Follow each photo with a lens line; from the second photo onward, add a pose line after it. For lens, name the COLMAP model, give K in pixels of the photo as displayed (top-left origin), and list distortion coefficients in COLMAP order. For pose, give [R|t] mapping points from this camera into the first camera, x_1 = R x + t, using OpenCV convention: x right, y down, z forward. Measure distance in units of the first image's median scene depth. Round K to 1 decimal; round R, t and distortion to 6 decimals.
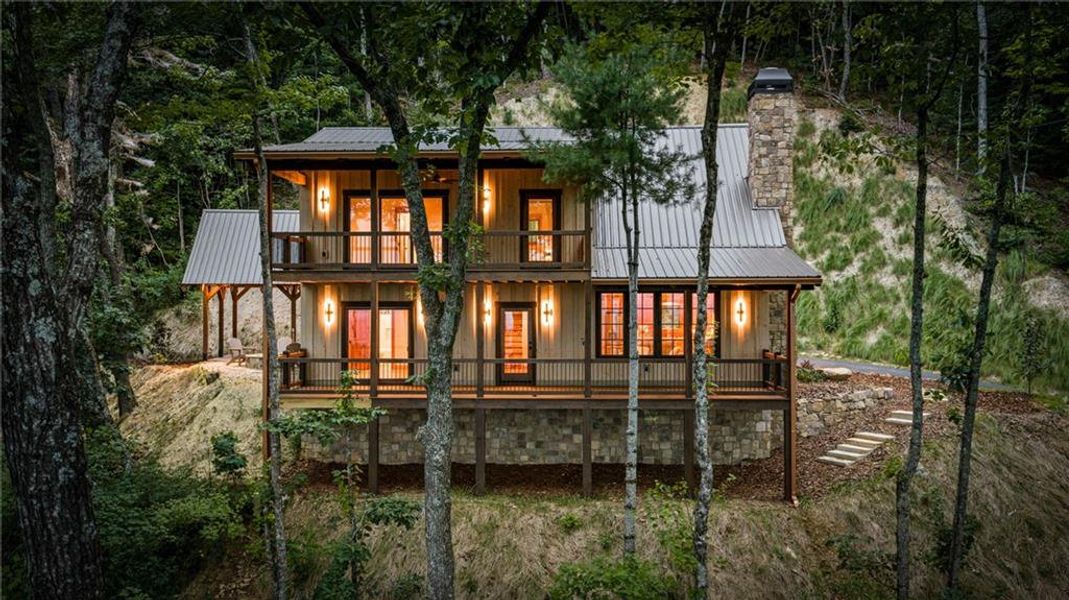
lens RADIAL K [[889.1, 0, 534.8], [0, 889.1, 319.2], [0, 0, 1]] dist [0.001241, -0.003023]
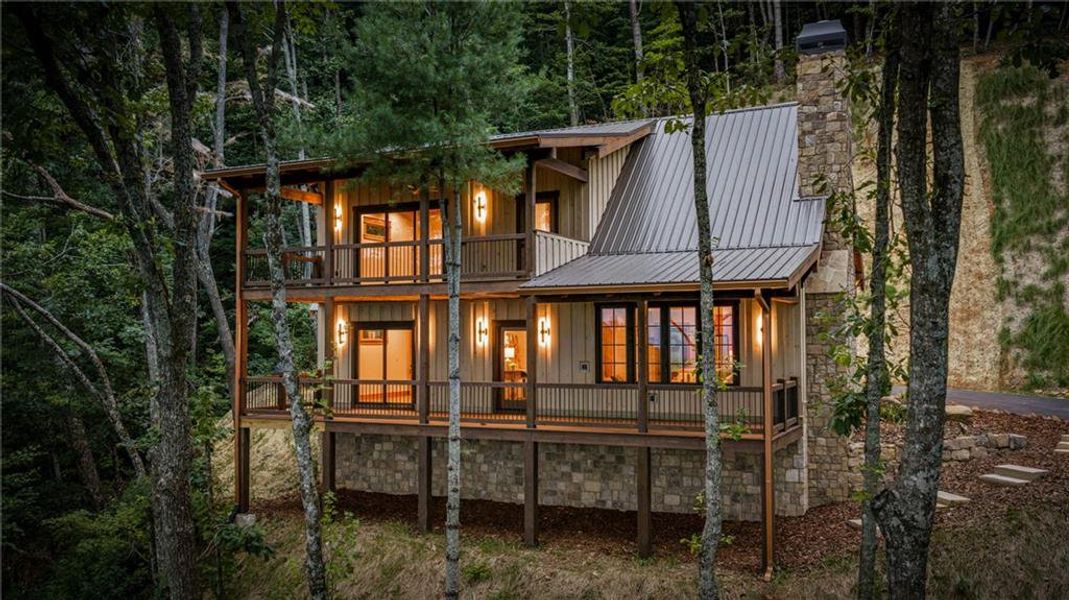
lens RADIAL K [[904.4, 0, 539.5], [0, 904.4, 330.2], [0, 0, 1]] dist [0.004652, -0.007459]
pose [[0.922163, -0.006489, -0.386747, 0.353806], [-0.004522, 0.999610, -0.027554, 0.015615], [0.386775, 0.027159, 0.921774, 0.173587]]
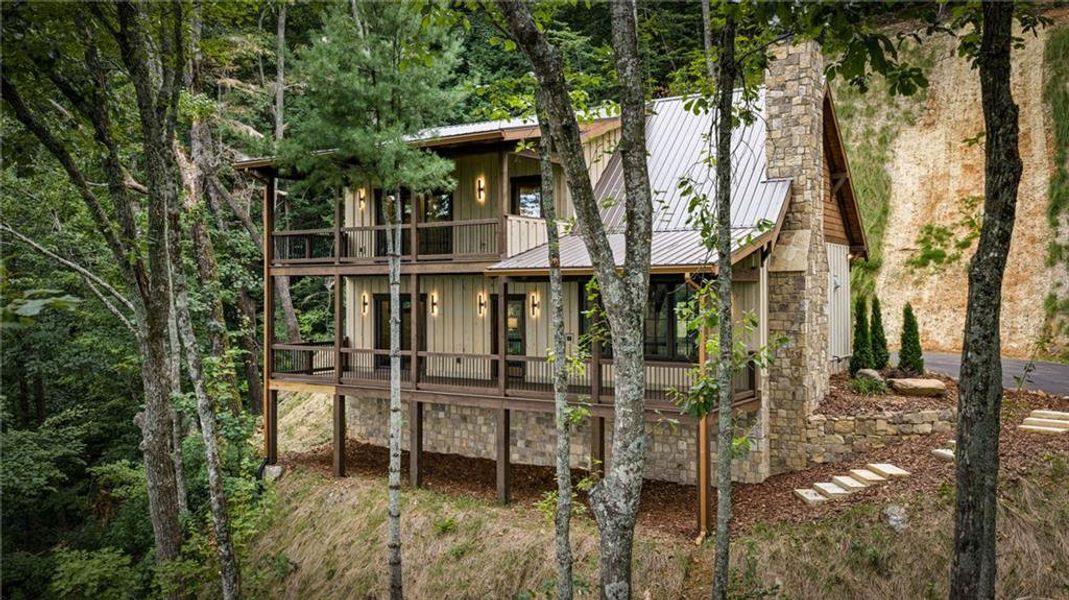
lens RADIAL K [[883.1, 0, 540.4], [0, 883.1, 301.0], [0, 0, 1]] dist [0.006238, -0.009964]
pose [[0.862098, 0.003770, -0.506728, 0.494410], [-0.007568, 0.999957, -0.005436, -0.006807], [0.506686, 0.008521, 0.862089, 0.189713]]
